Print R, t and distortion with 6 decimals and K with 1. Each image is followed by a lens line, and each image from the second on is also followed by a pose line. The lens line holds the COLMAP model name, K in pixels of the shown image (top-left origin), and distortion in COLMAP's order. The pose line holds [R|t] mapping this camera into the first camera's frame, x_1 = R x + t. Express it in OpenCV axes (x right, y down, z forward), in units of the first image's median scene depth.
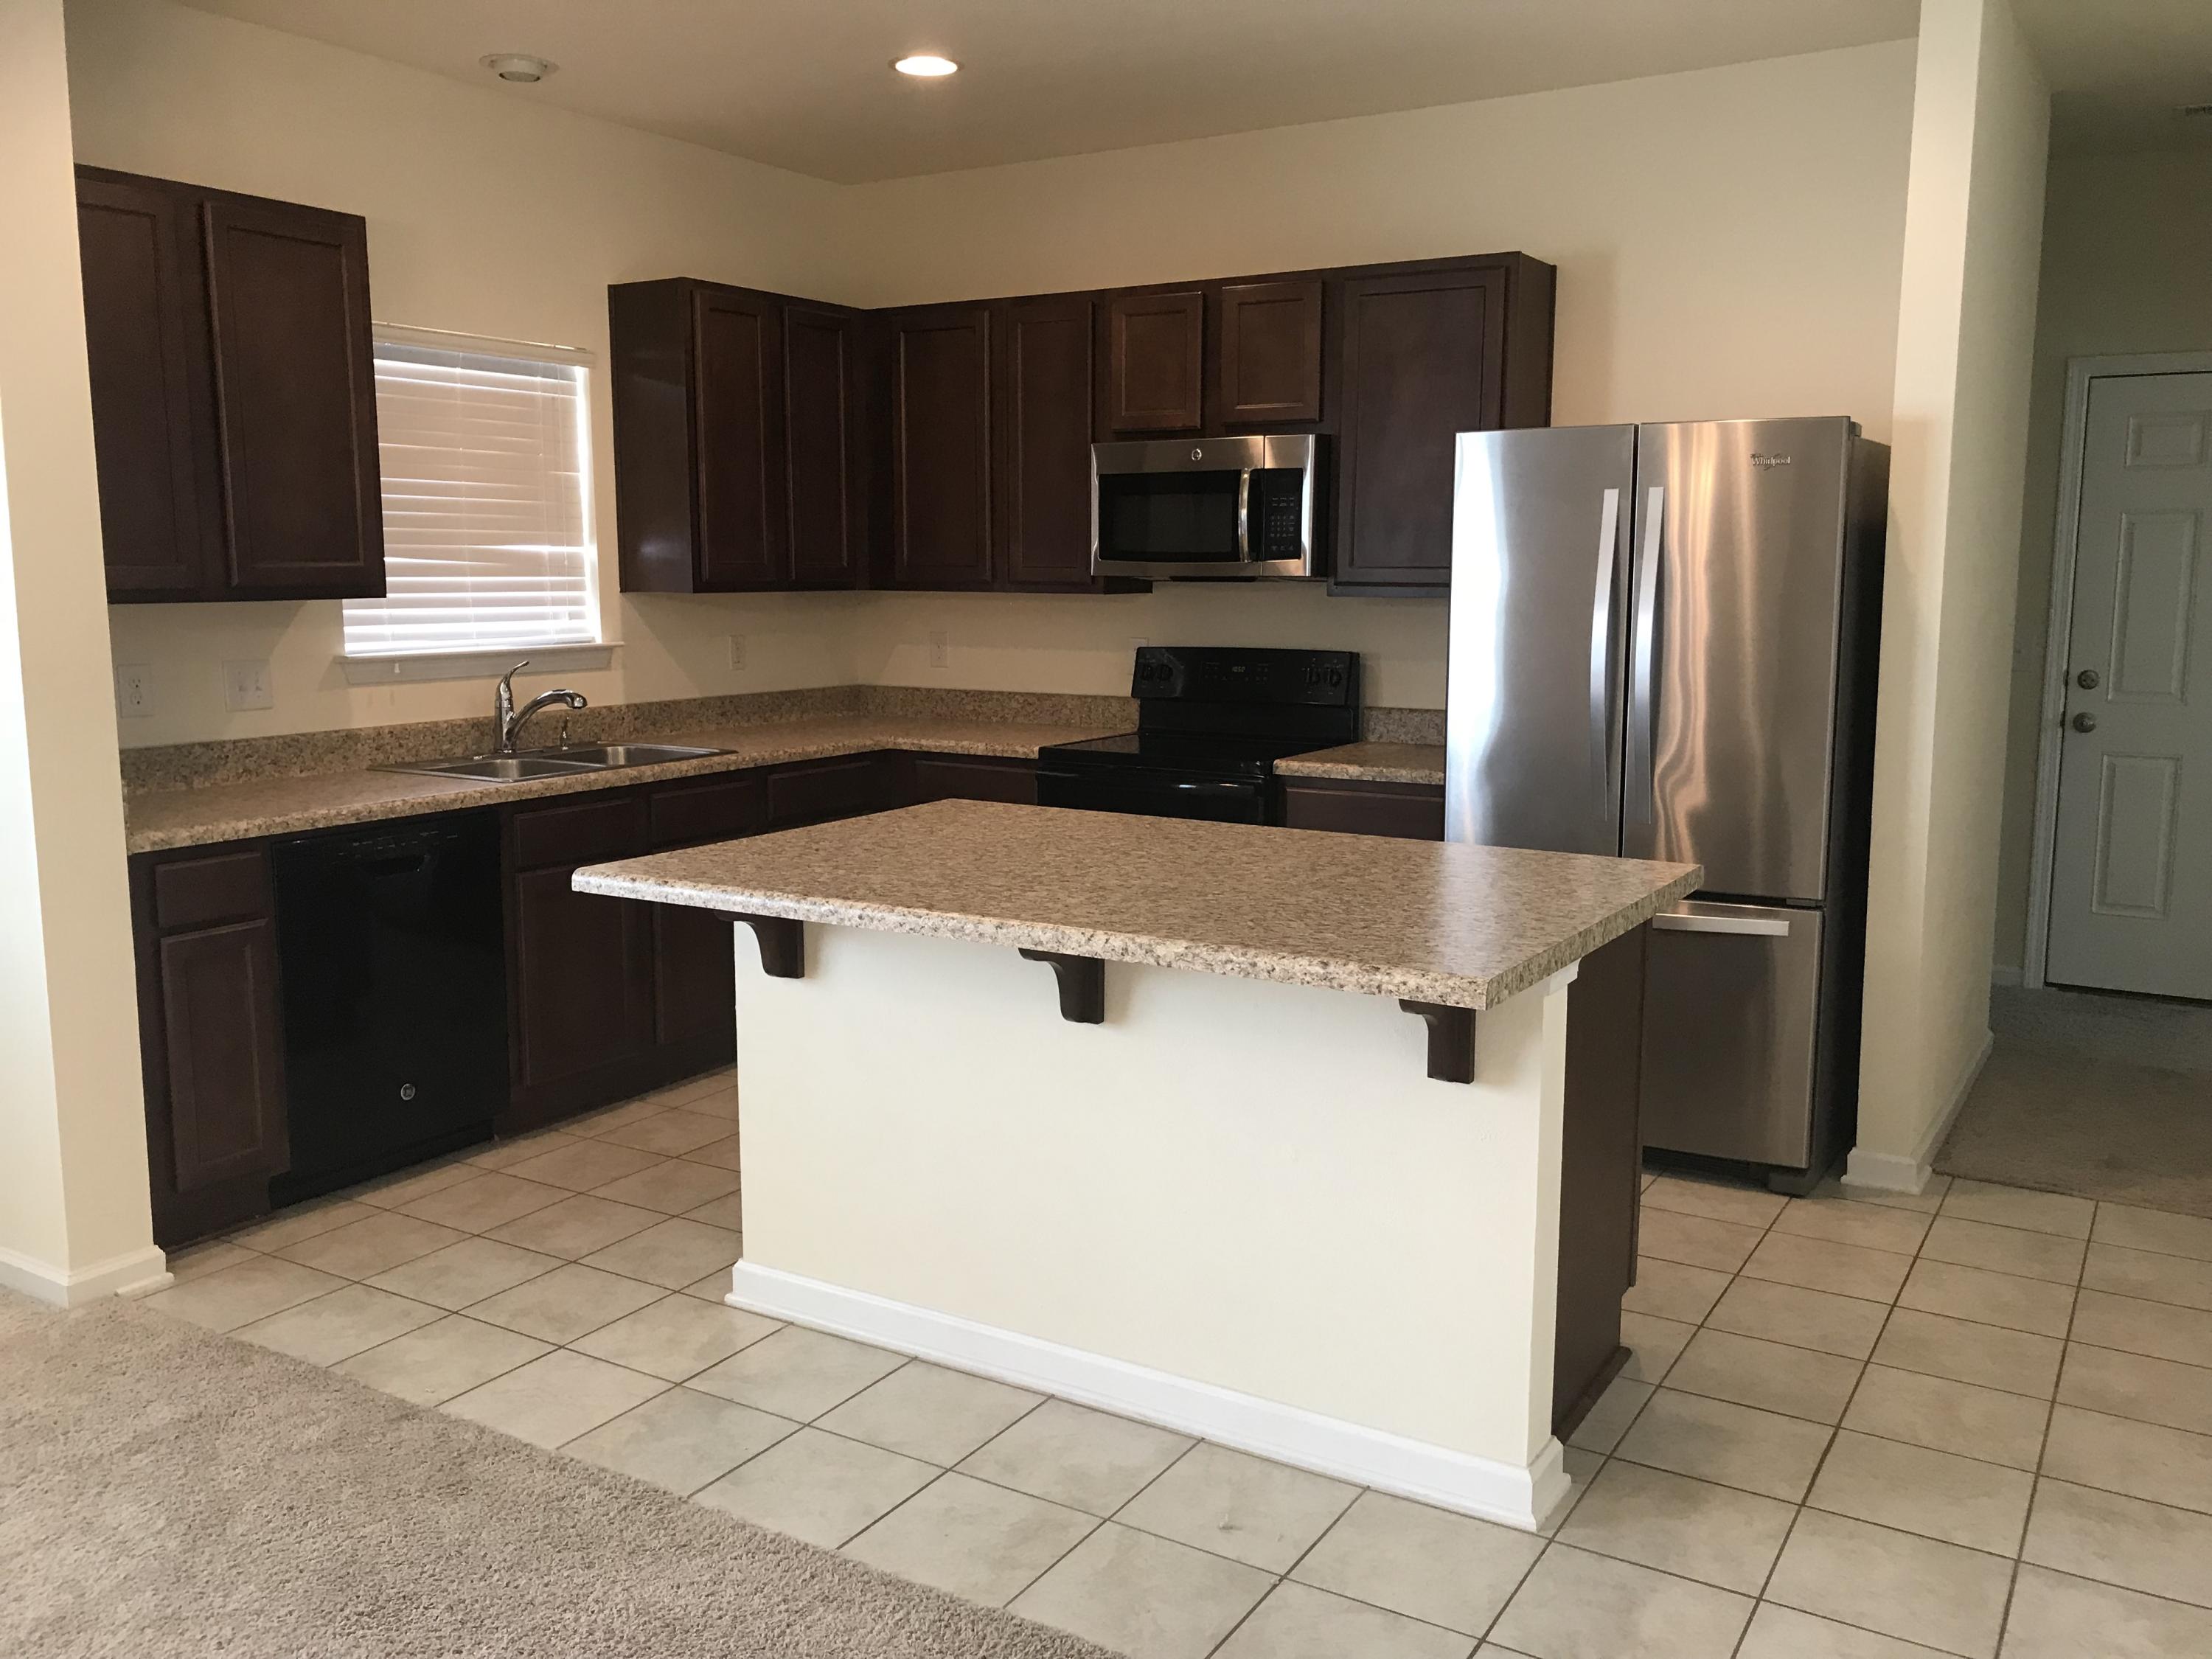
lens RADIAL K [[1818.3, 0, 1106.0], [0, 1818.3, 829.5], [0, 0, 1]] dist [0.068858, -0.229207]
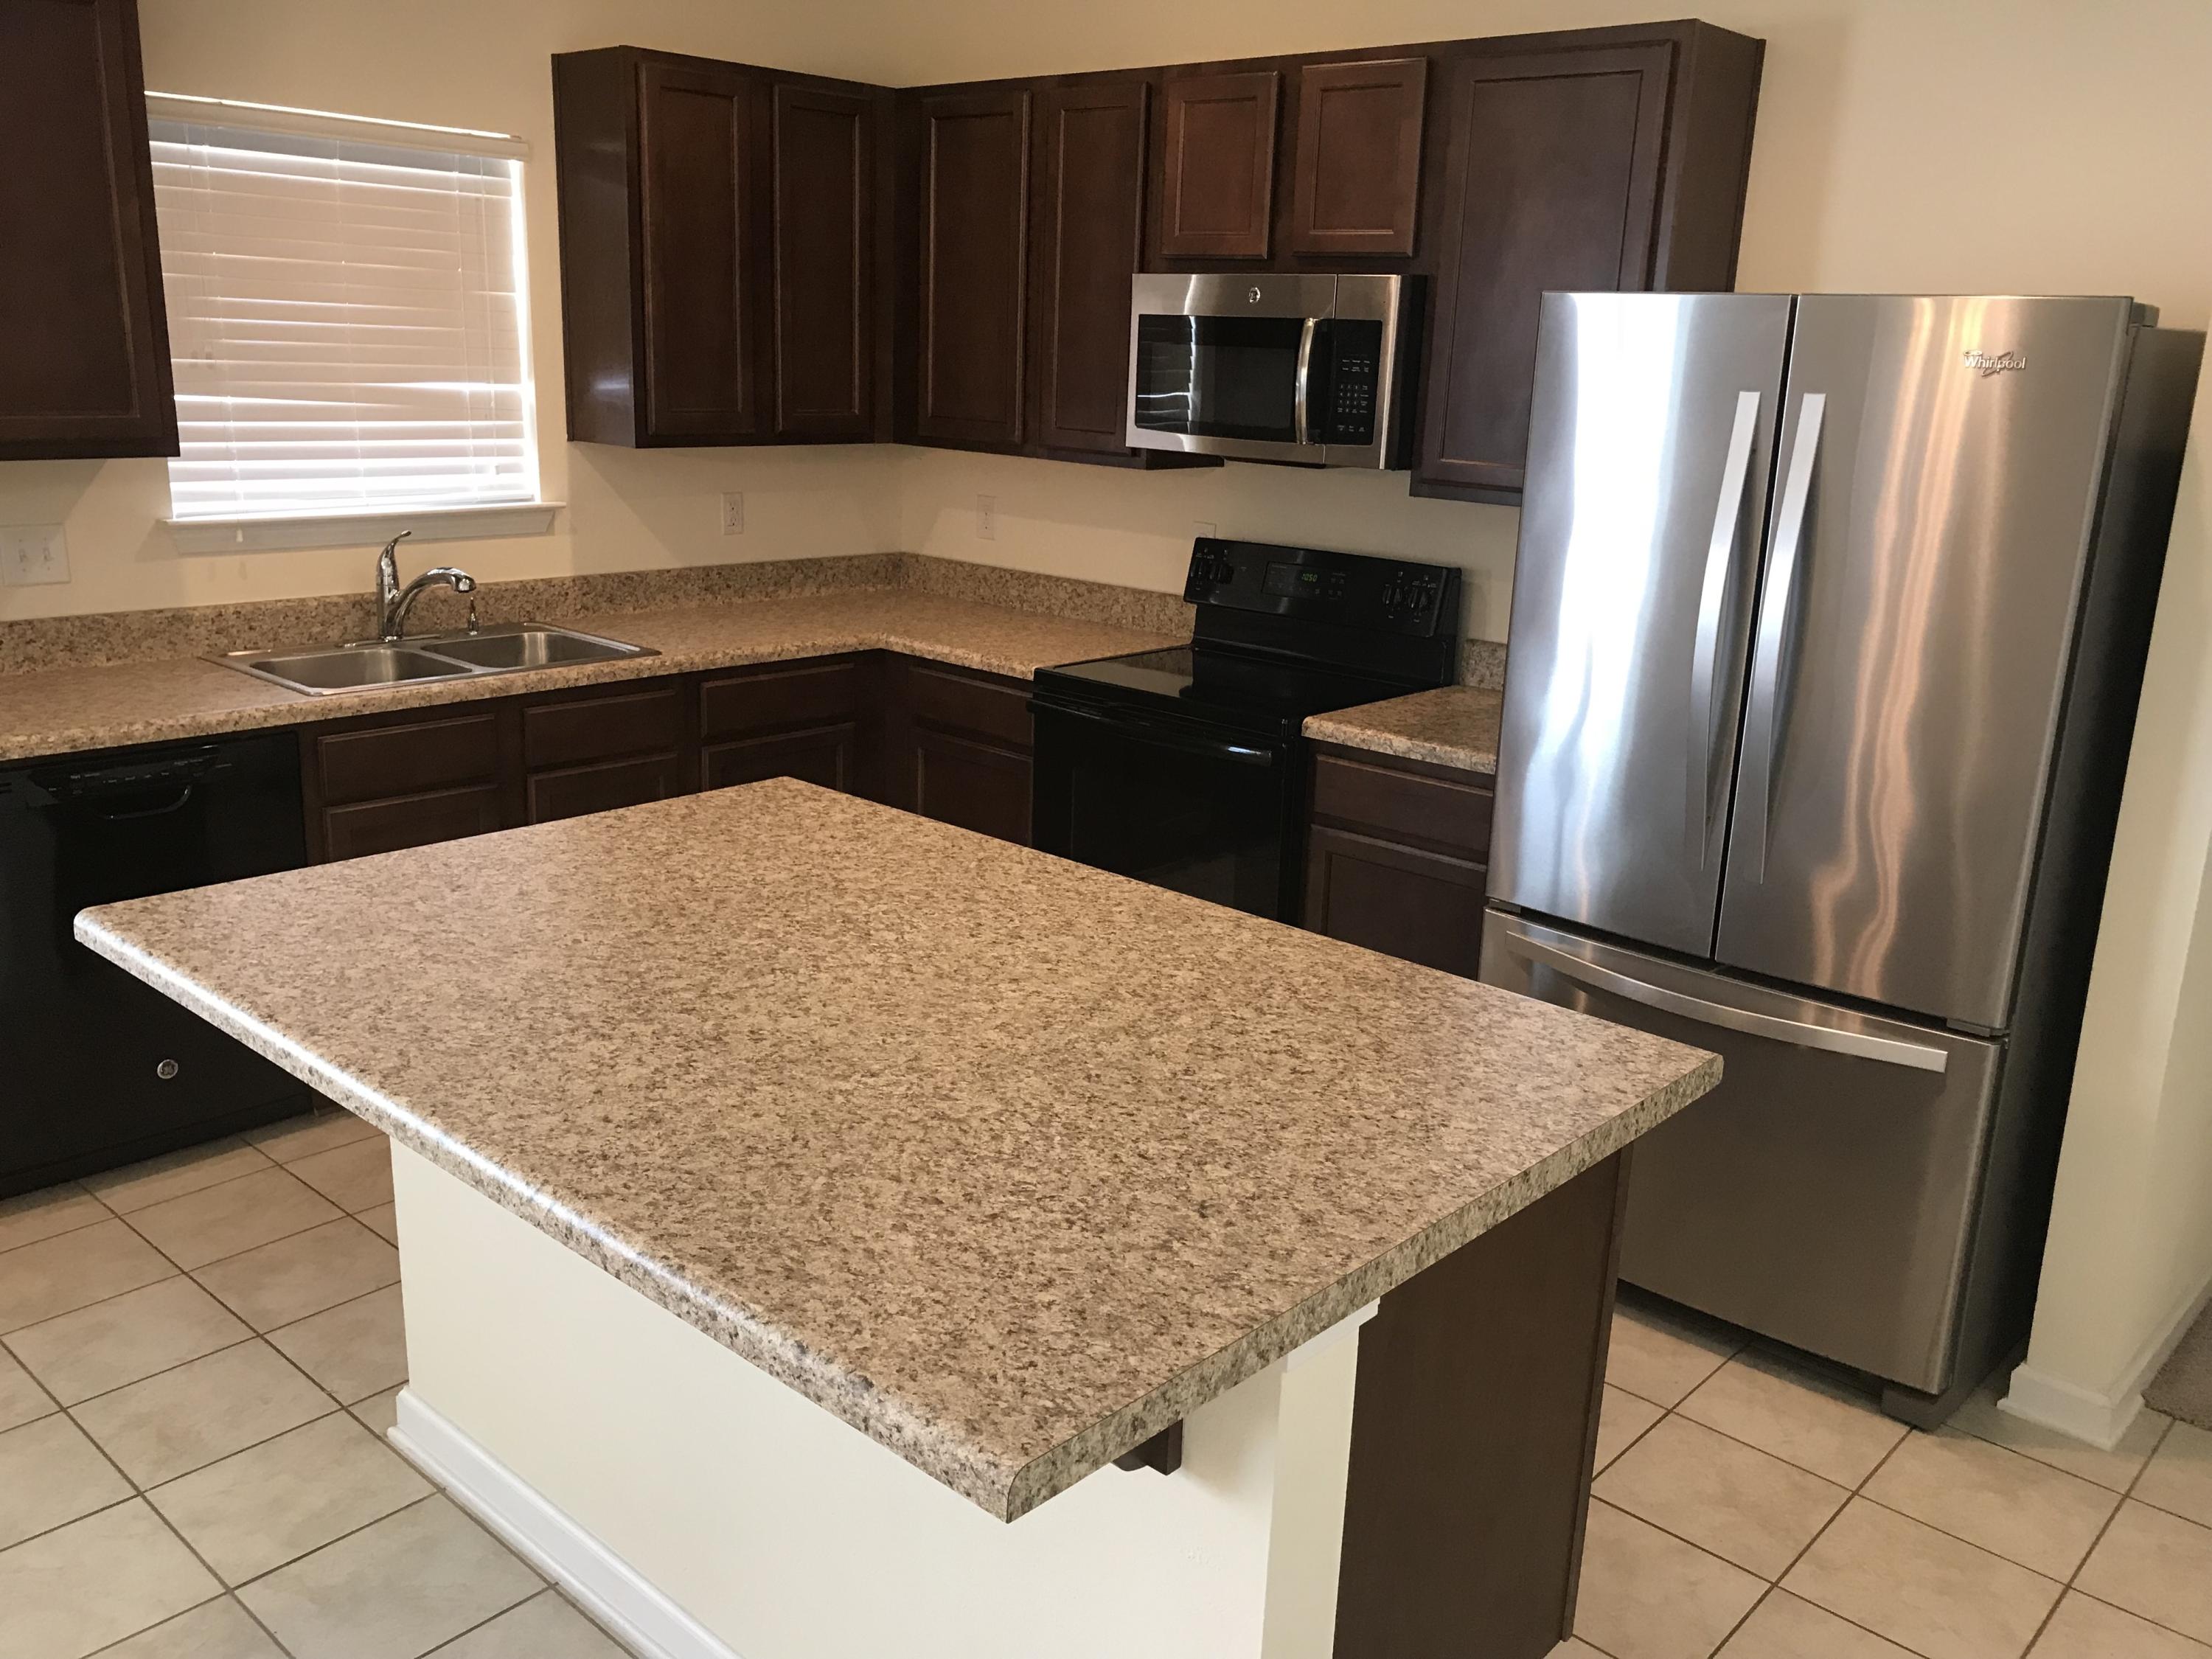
lens RADIAL K [[1822.8, 0, 1106.1], [0, 1822.8, 839.5], [0, 0, 1]] dist [0.002524, 0.000072]
pose [[0.982044, 0.083256, -0.169286, 0.136230], [-0.062676, 0.990366, 0.123479, -0.072154], [0.177935, -0.110652, 0.977801, 0.226666]]
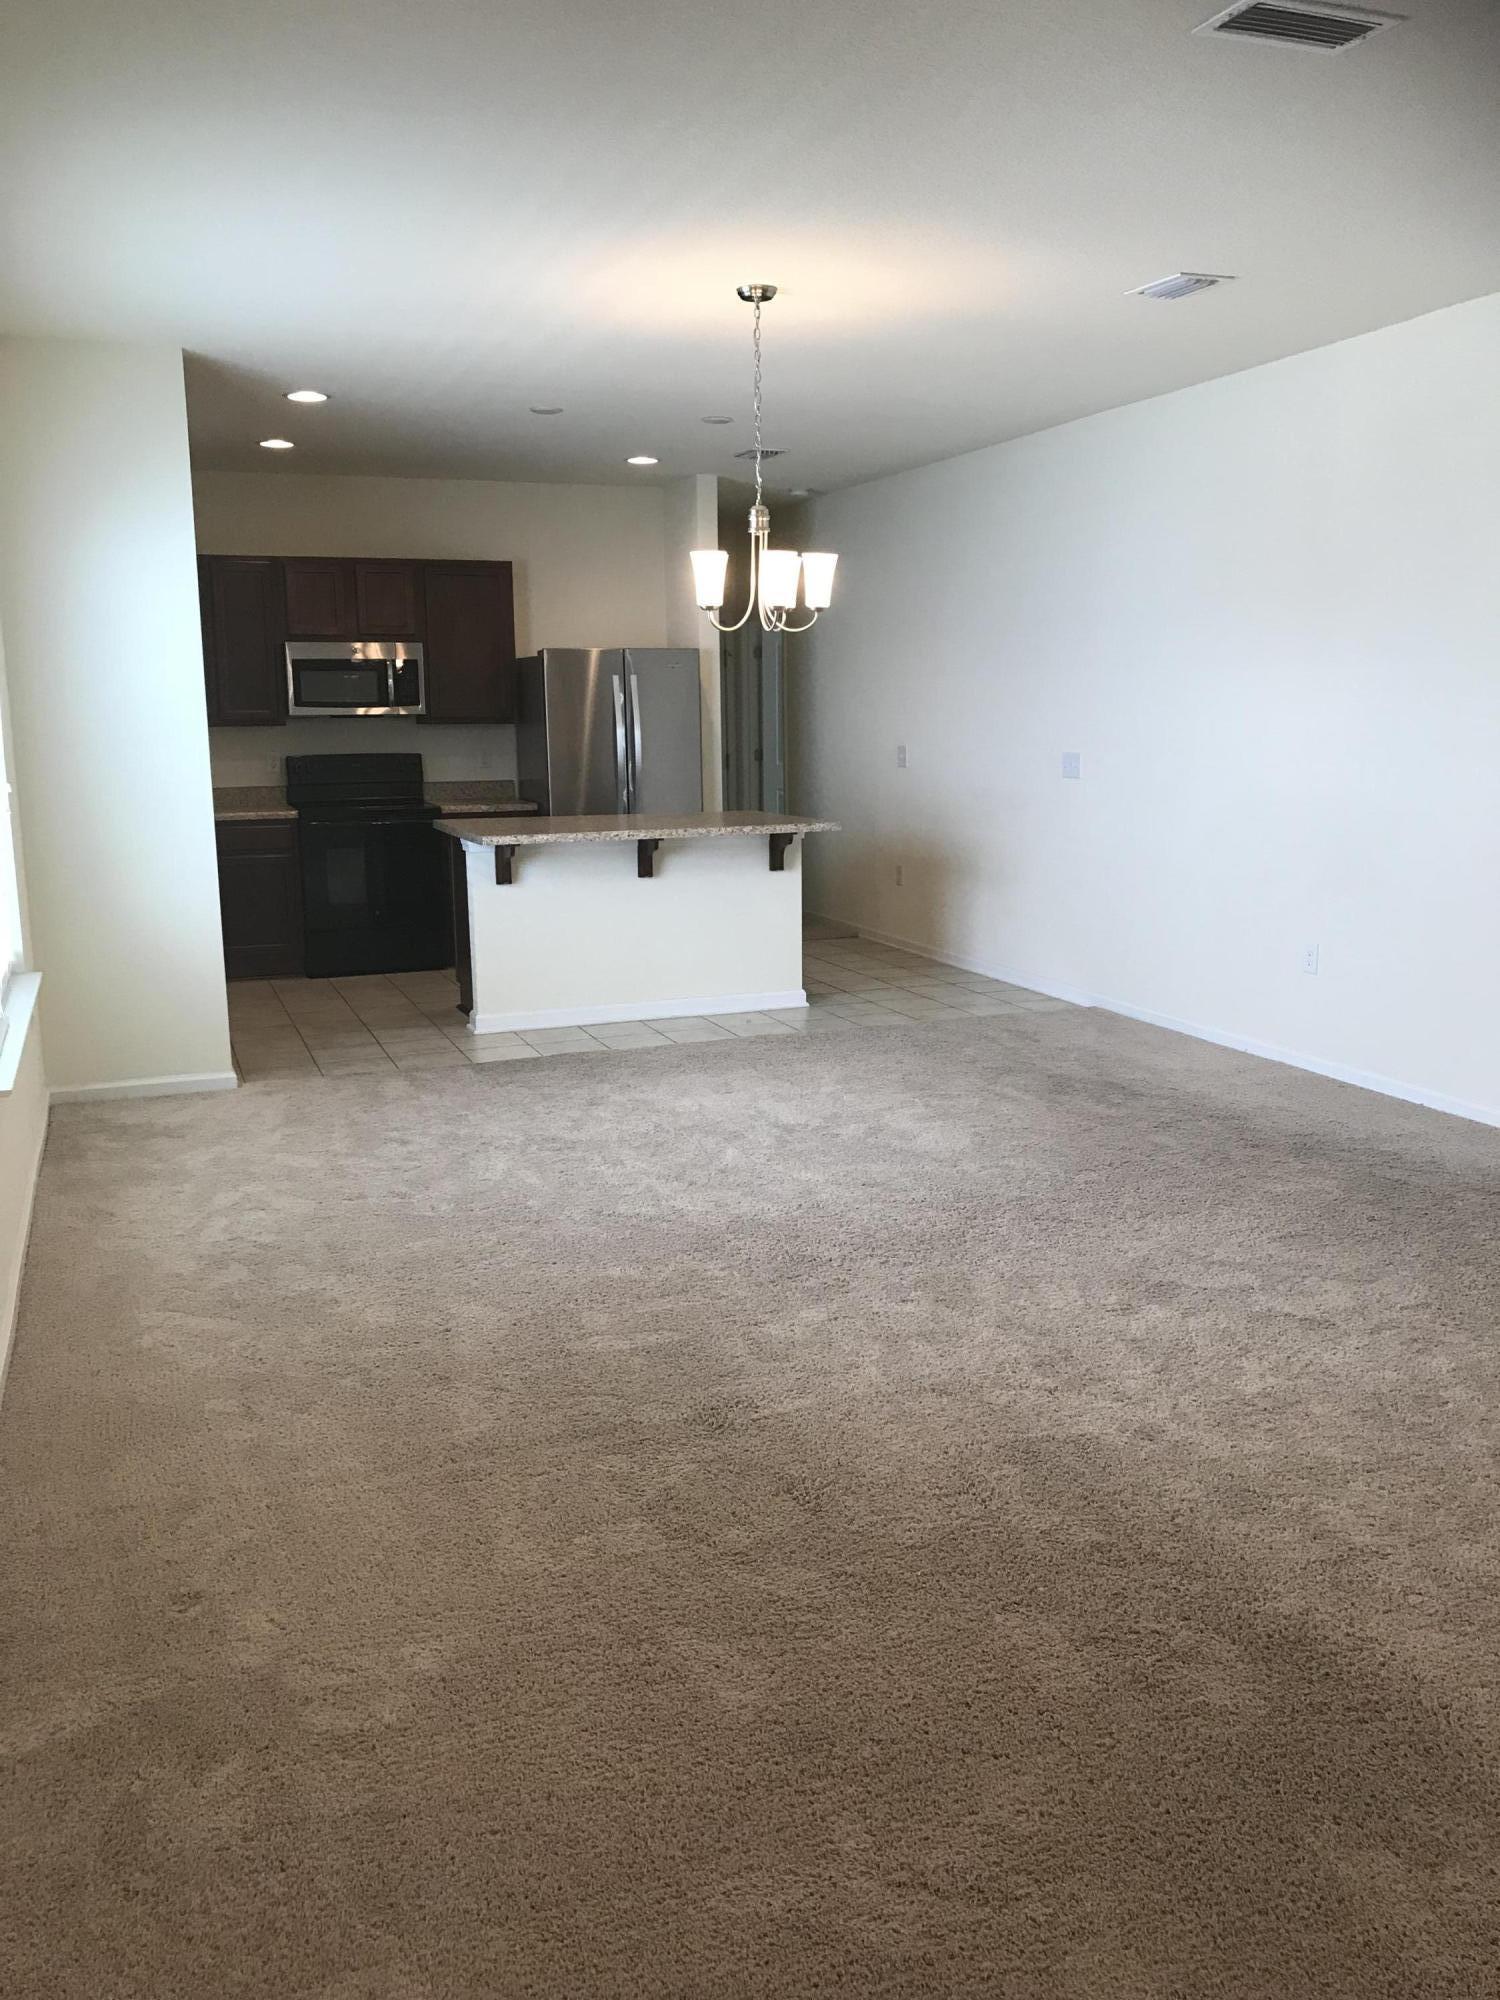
lens RADIAL K [[1644.0, 0, 750.0], [0, 1644.0, 1000.0], [0, 0, 1]] dist [0.068858, -0.229207]
pose [[0.607913, -0.137997, 0.781920, -1.080789], [0.128498, 0.988898, 0.074623, 0.075566], [-0.783537, 0.055111, 0.618896, -0.352779]]
